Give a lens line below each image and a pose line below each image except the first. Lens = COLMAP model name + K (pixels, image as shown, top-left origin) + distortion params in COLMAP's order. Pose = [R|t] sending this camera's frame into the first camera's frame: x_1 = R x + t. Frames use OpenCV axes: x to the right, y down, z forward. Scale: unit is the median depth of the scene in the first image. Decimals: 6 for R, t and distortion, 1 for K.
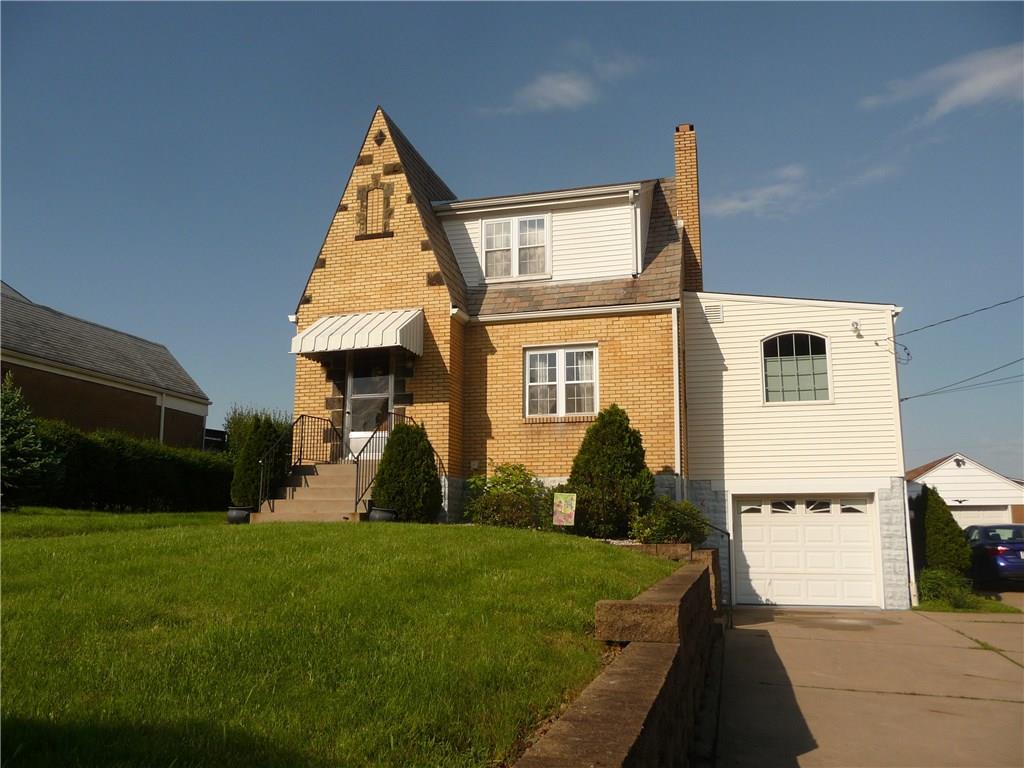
lens RADIAL K [[864.5, 0, 508.0], [0, 864.5, 383.4], [0, 0, 1]] dist [-0.044406, 0.018678]
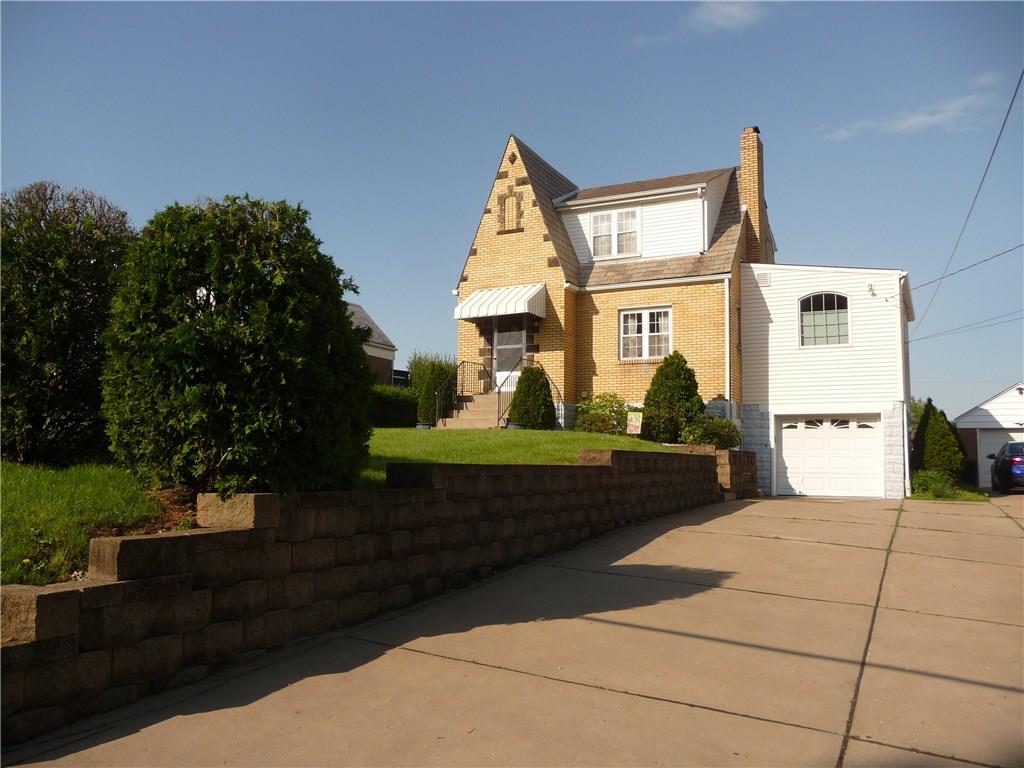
lens RADIAL K [[864.5, 0, 508.9], [0, 864.5, 384.2], [0, 0, 1]] dist [-0.044406, 0.018678]
pose [[0.981195, -0.010347, -0.192741, 0.111507], [0.025139, 0.996907, 0.074459, -0.029651], [0.191374, -0.077904, 0.978421, -0.392955]]
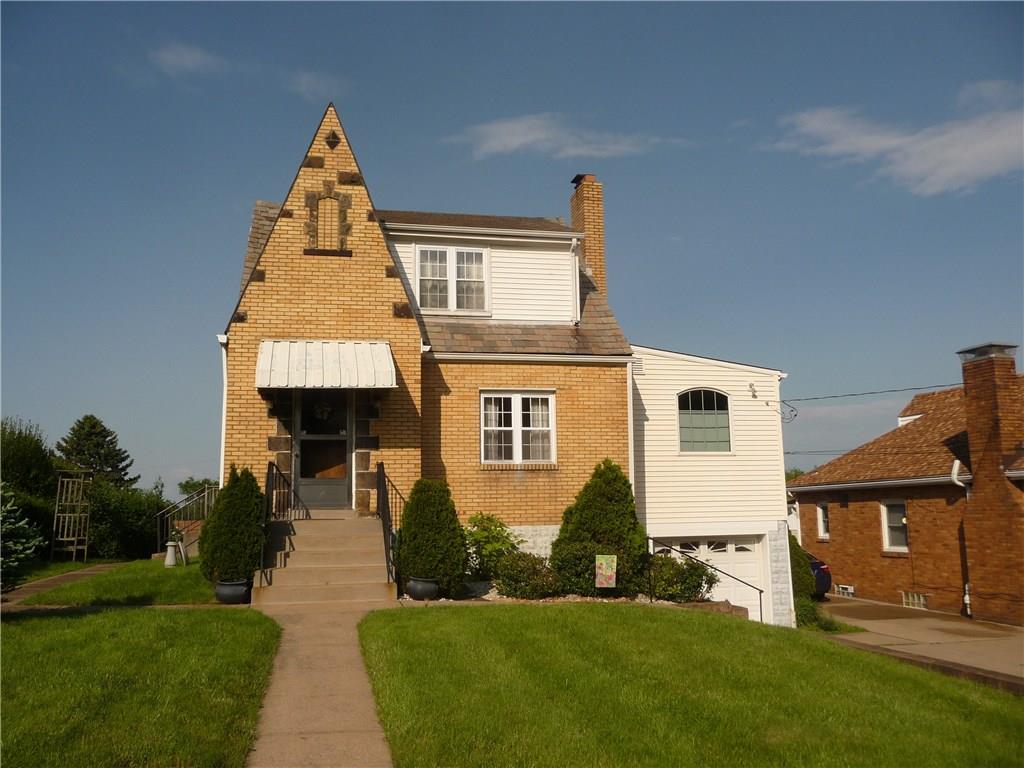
lens RADIAL K [[864.5, 0, 511.1], [0, 864.5, 382.1], [0, 0, 1]] dist [-0.044406, 0.018678]
pose [[0.879907, 0.054881, 0.471967, -0.407806], [-0.061669, 0.998096, -0.001089, -0.051491], [-0.471128, -0.028148, 0.881616, 0.141258]]
